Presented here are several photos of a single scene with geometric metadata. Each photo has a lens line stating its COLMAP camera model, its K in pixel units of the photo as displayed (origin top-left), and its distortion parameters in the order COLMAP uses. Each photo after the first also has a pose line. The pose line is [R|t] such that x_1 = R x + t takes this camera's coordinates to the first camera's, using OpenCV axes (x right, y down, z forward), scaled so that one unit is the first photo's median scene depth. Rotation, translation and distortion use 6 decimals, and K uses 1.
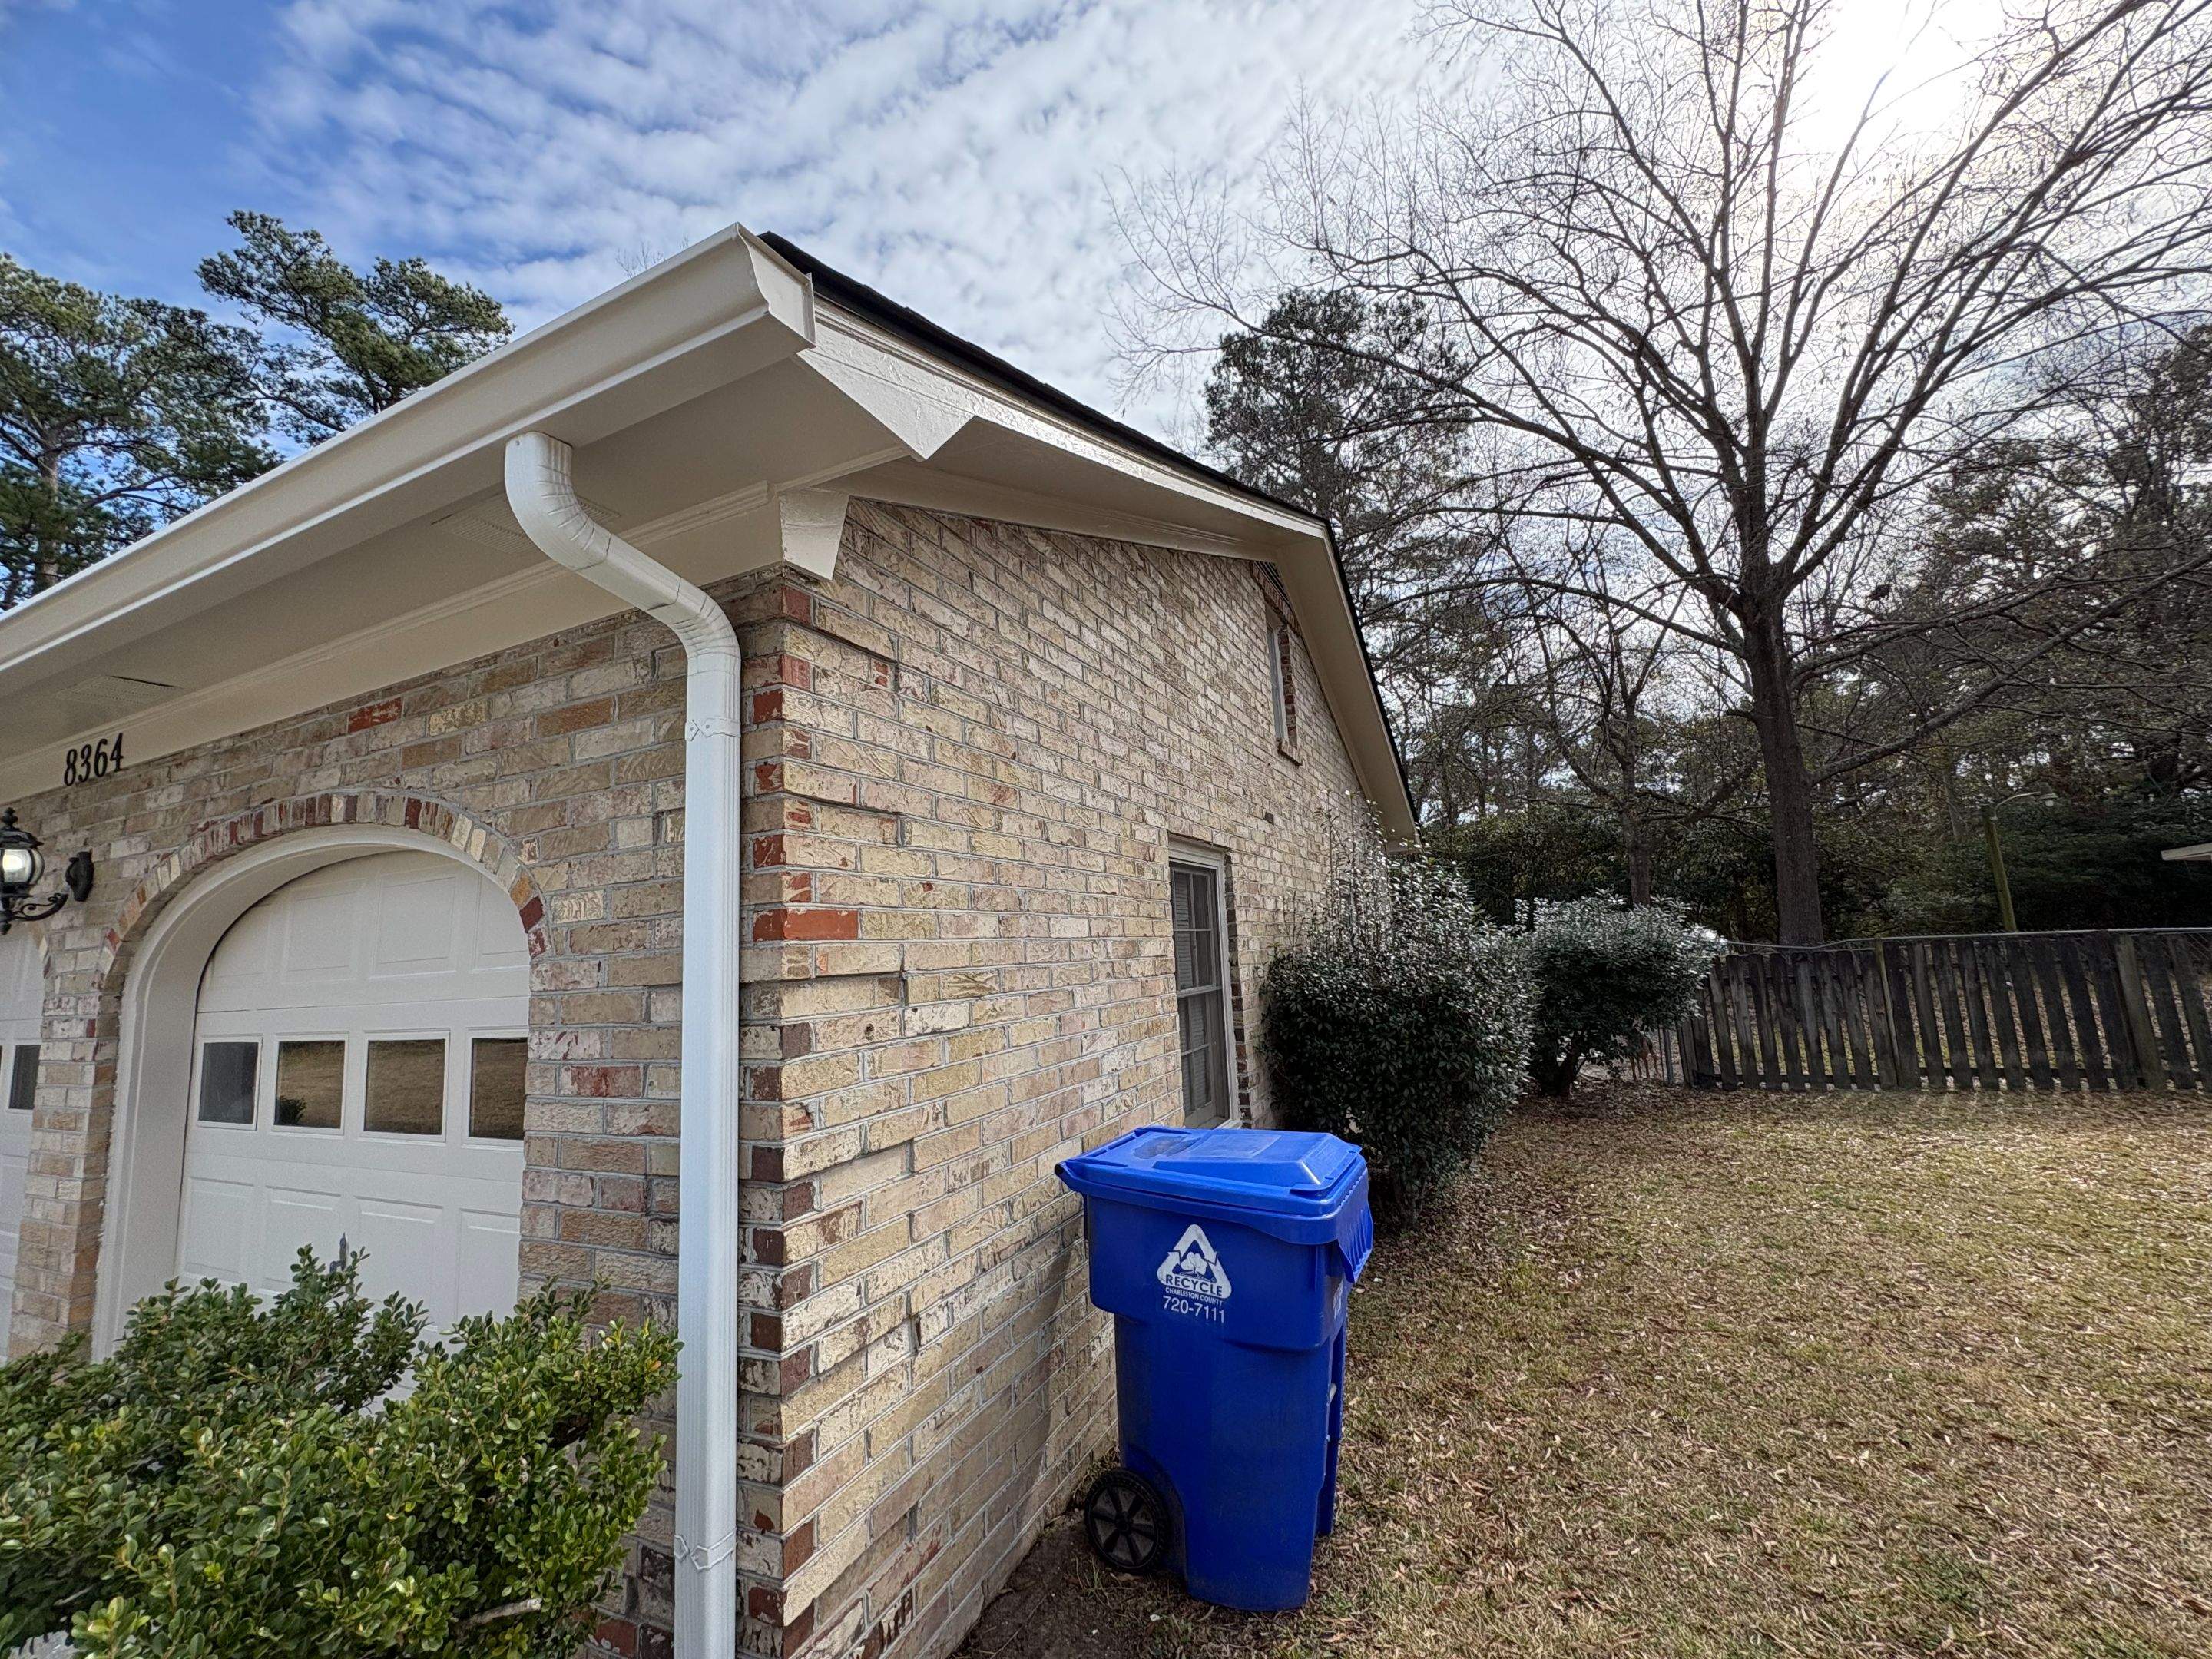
lens RADIAL K [[877.4, 0, 1148.8], [0, 877.4, 797.6], [0, 0, 1]] dist [-0.000855, -0.000117]
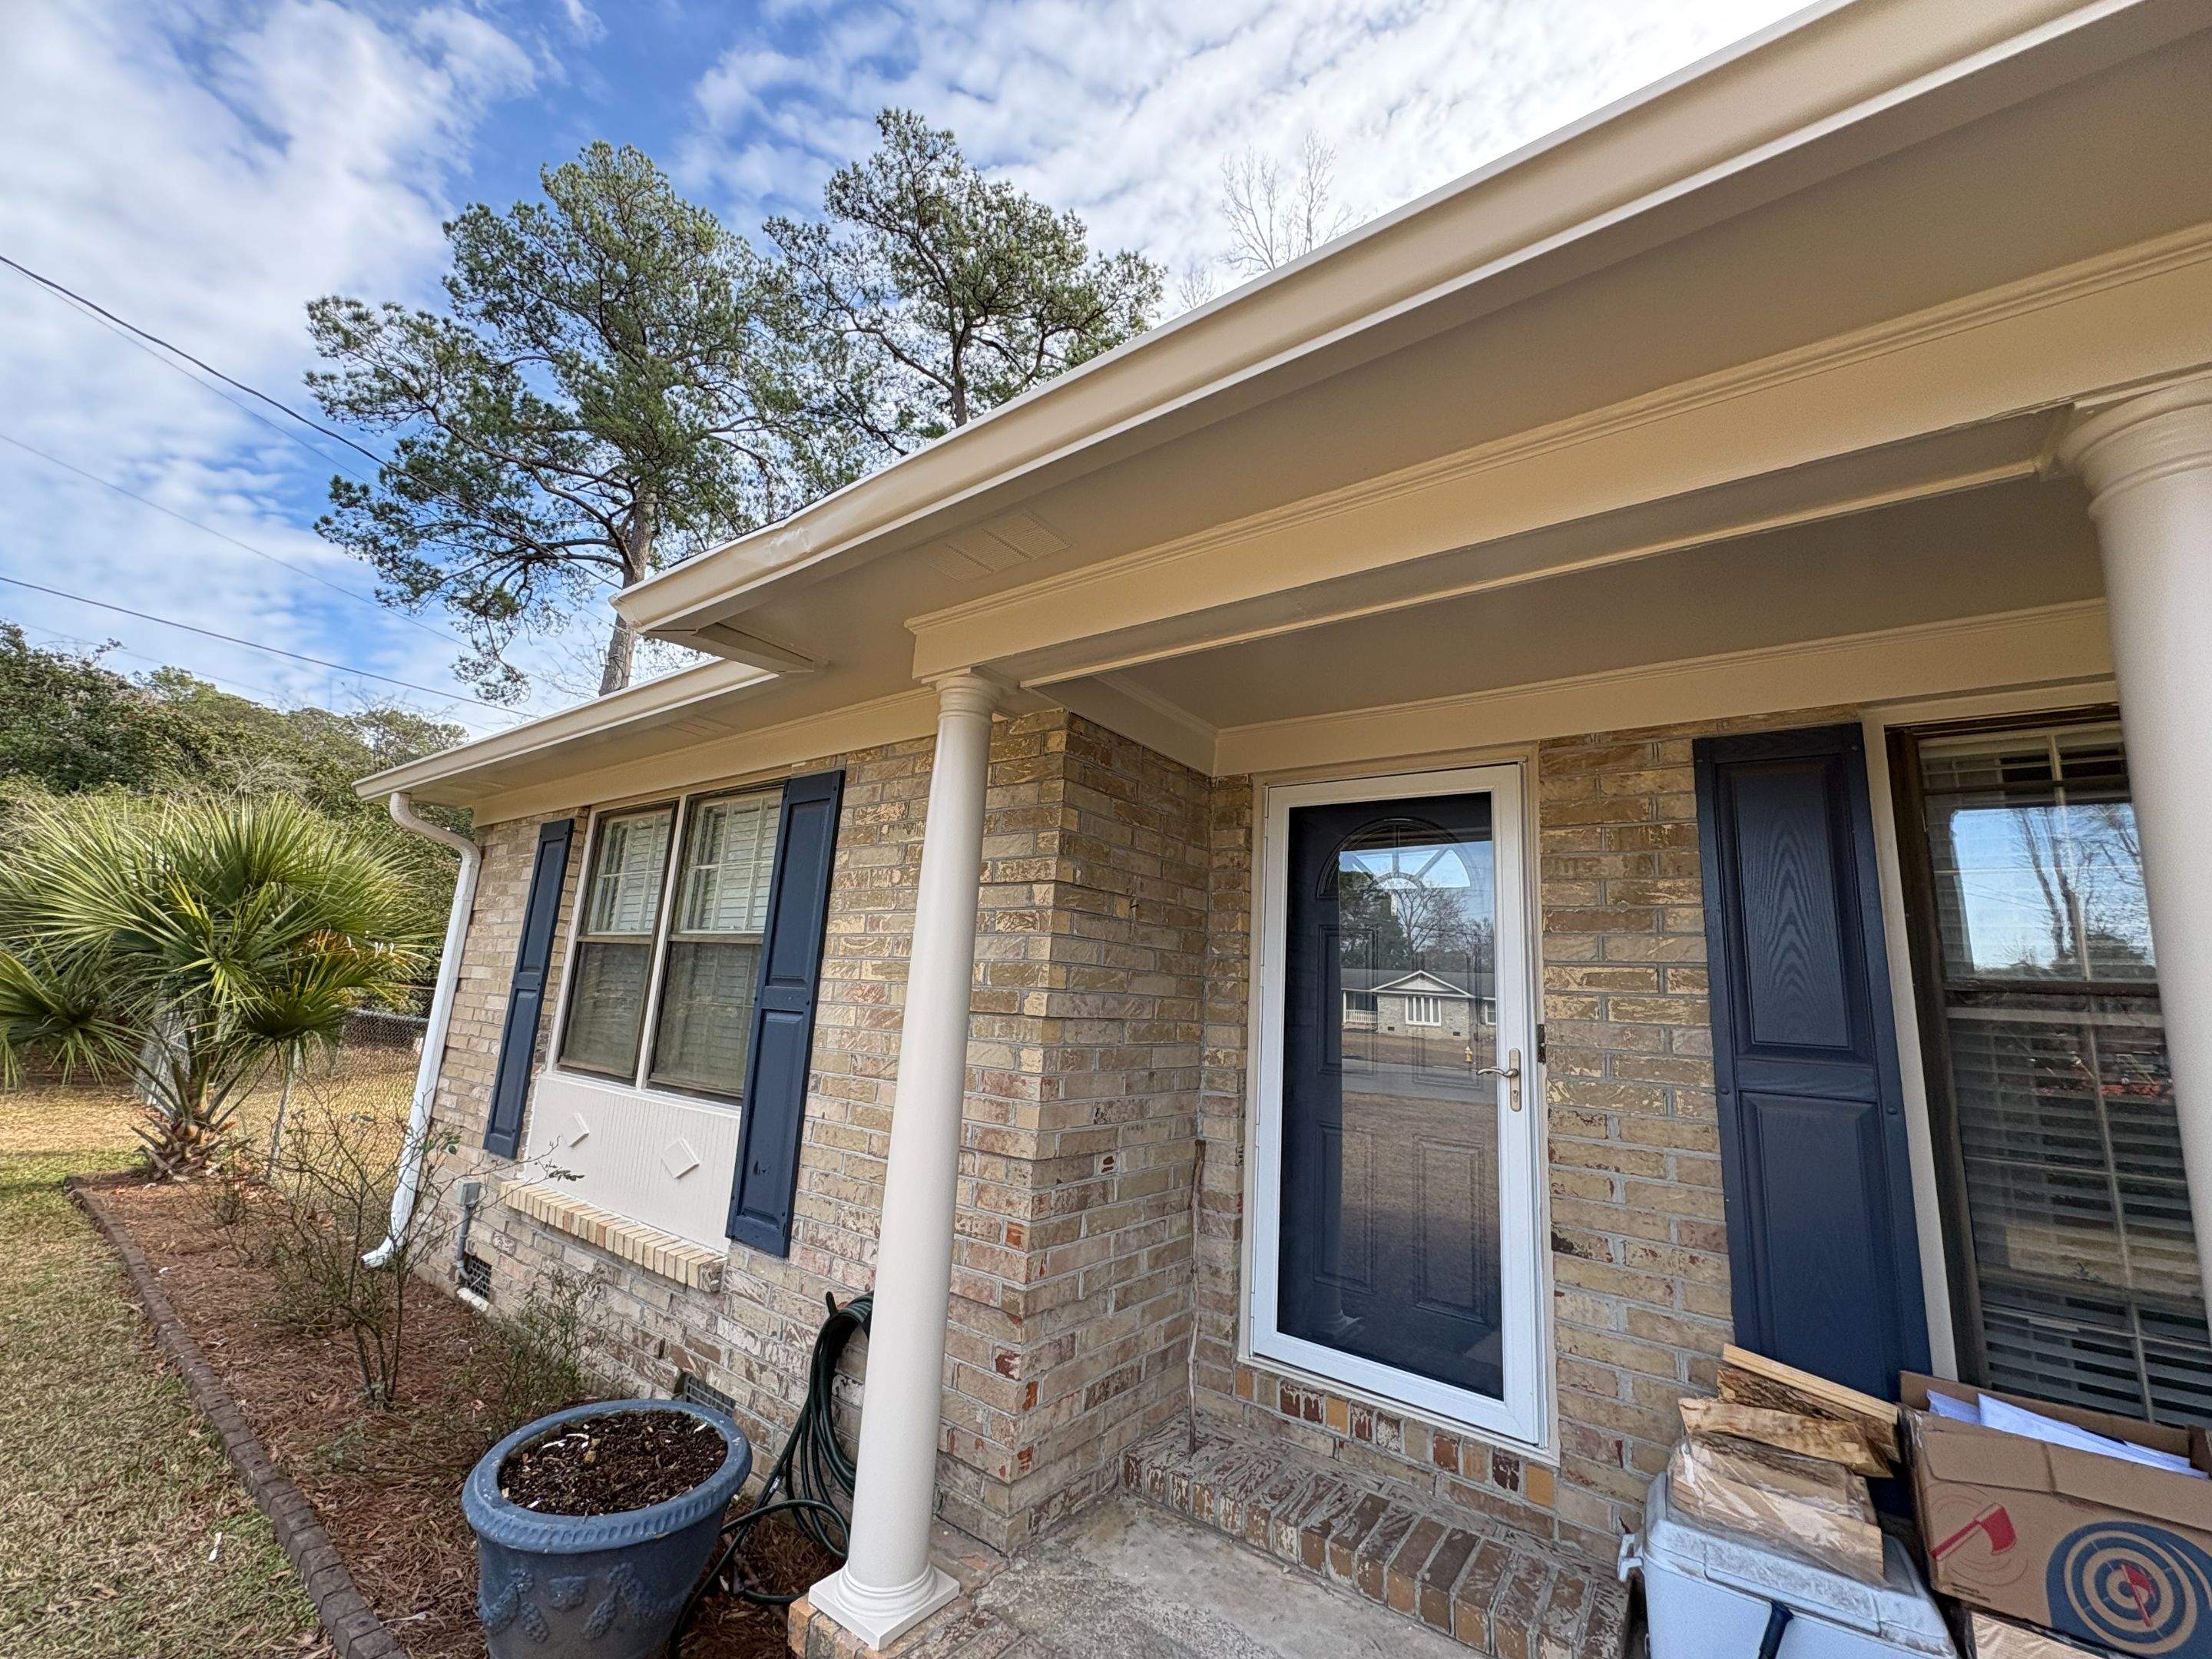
lens RADIAL K [[900.7, 0, 1106.0], [0, 900.7, 829.5], [0, 0, 1]] dist [0.004105, 0.000240]
pose [[0.970293, 0.079368, -0.228543, -2.626906], [-0.086693, 0.995988, -0.022176, 0.305151], [0.225866, 0.041330, 0.973281, 0.873456]]
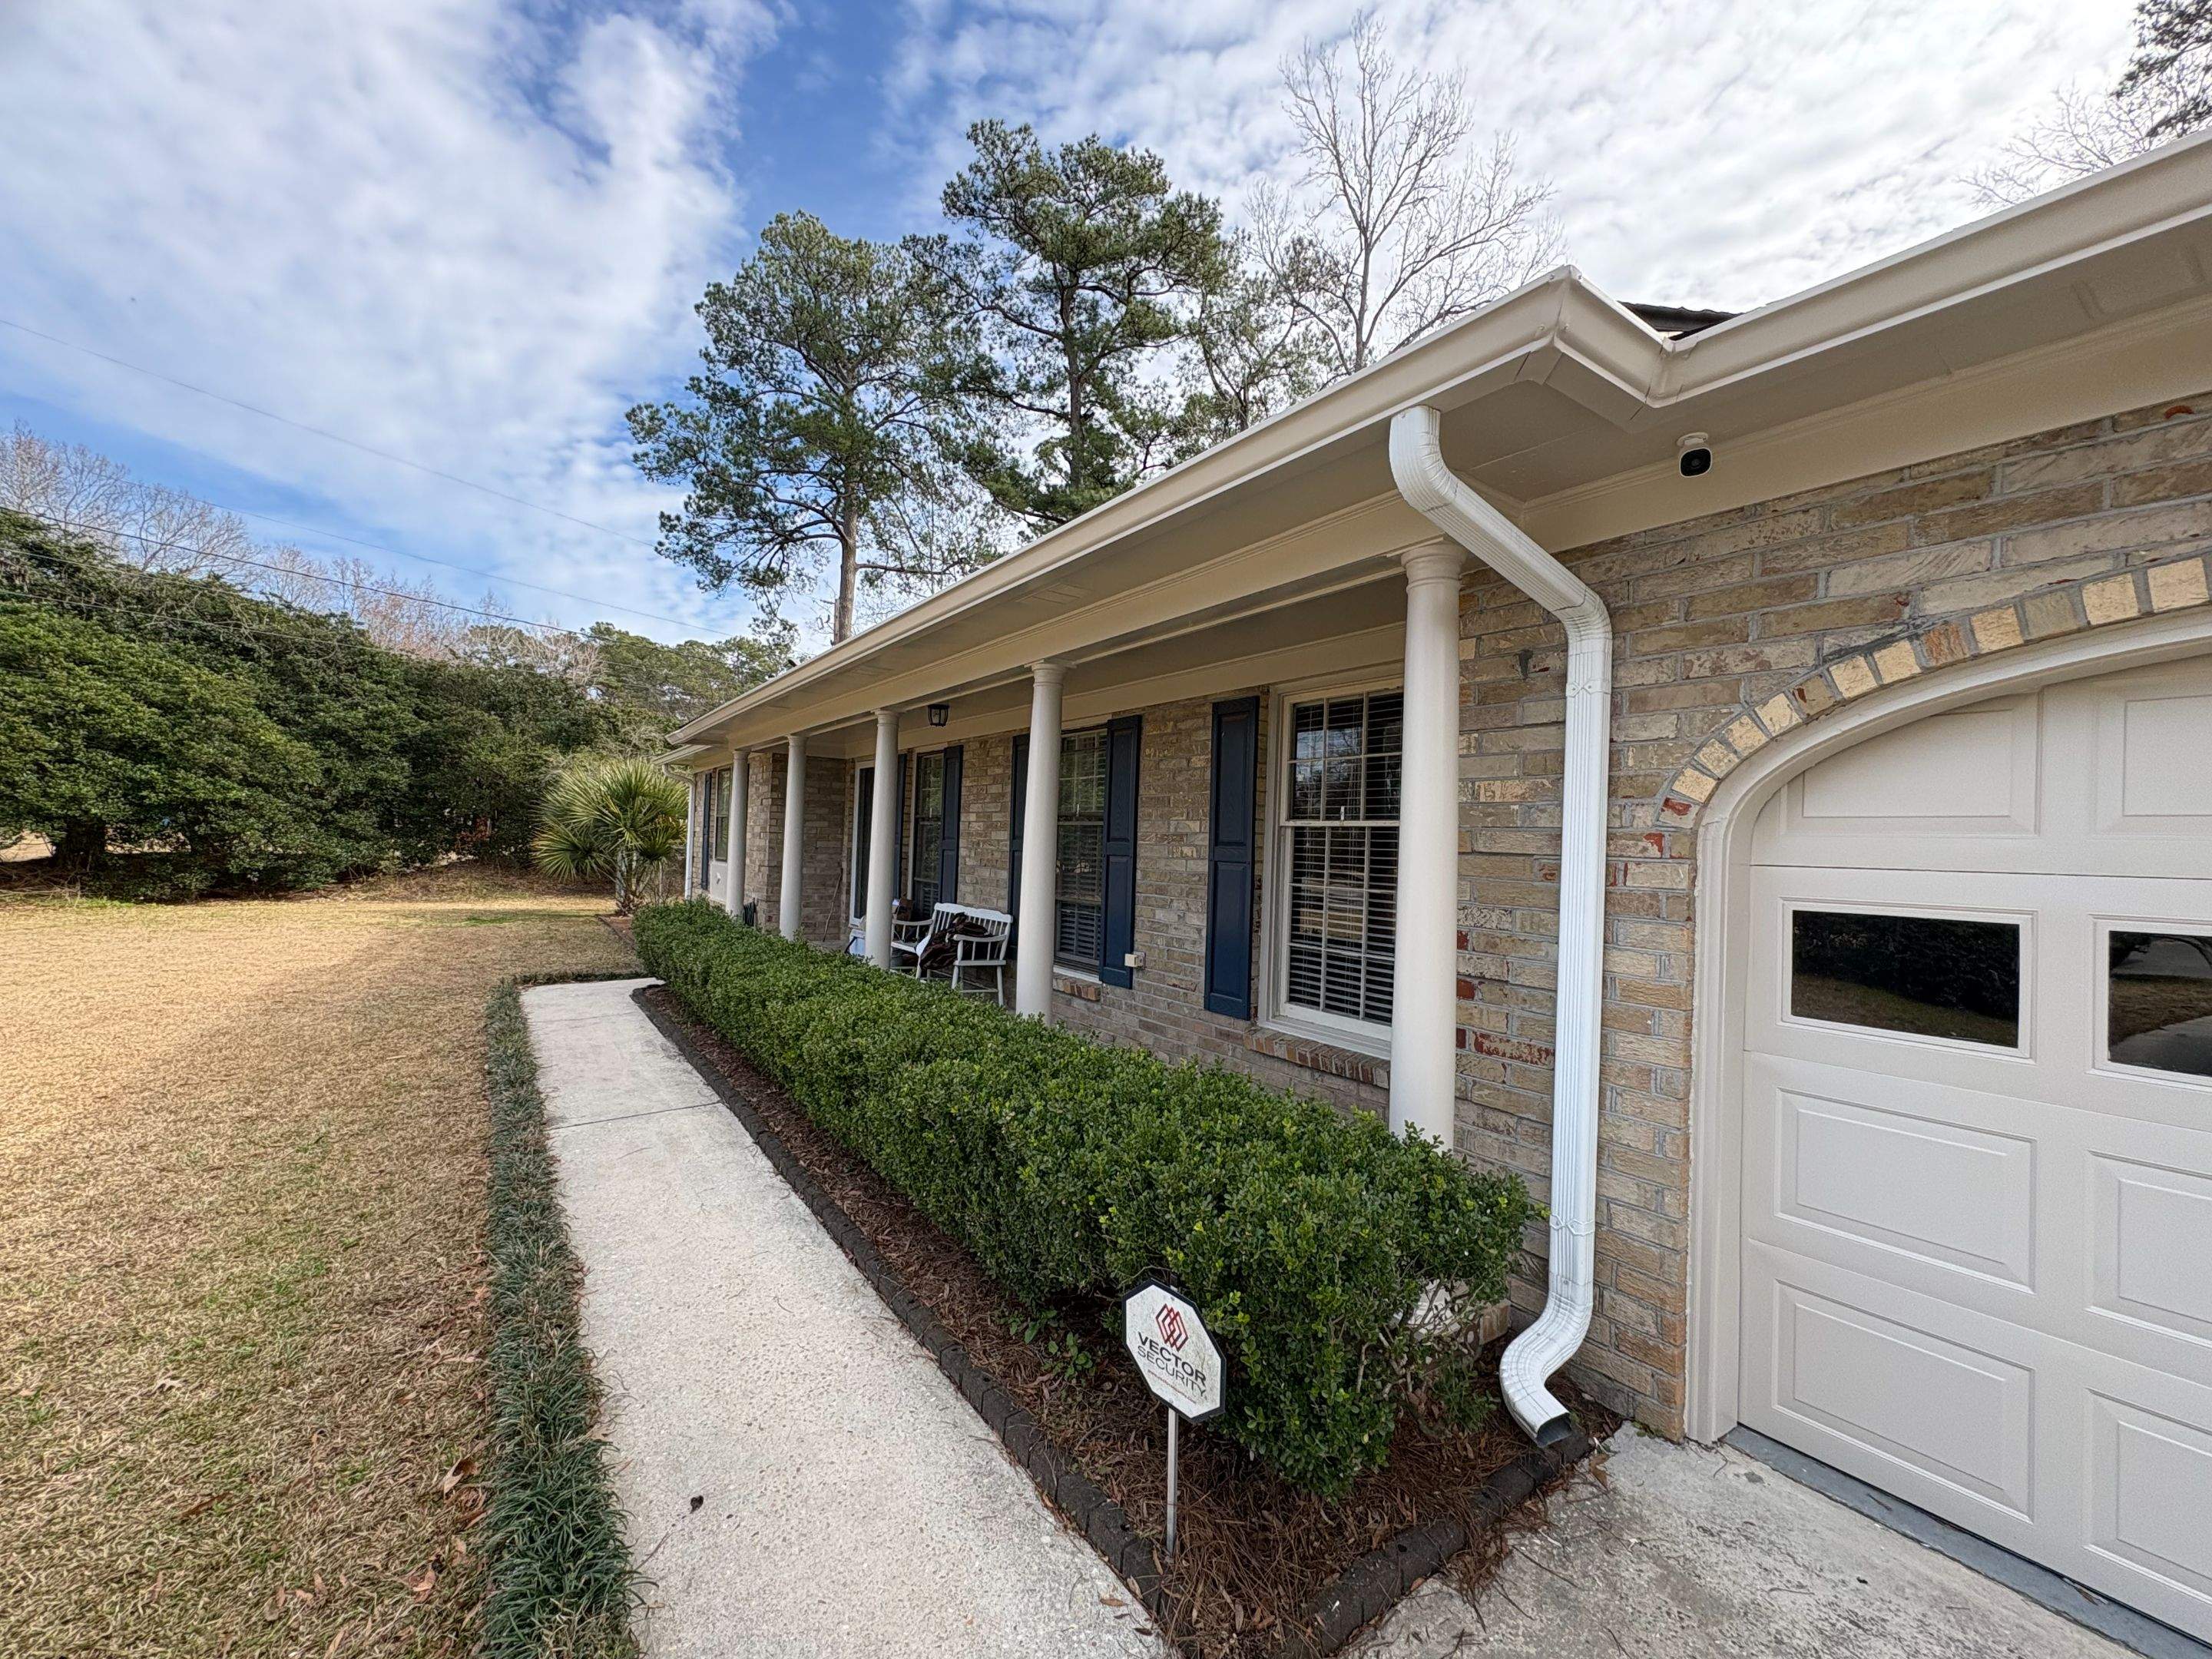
lens RADIAL K [[888.5, 0, 1098.6], [0, 888.5, 806.8], [0, 0, 1]] dist [-0.000190, 0.000001]
pose [[0.856920, 0.061027, -0.511824, -1.379440], [0.006721, 0.991559, 0.129481, 0.141946], [0.515405, -0.114395, 0.849277, 0.220343]]
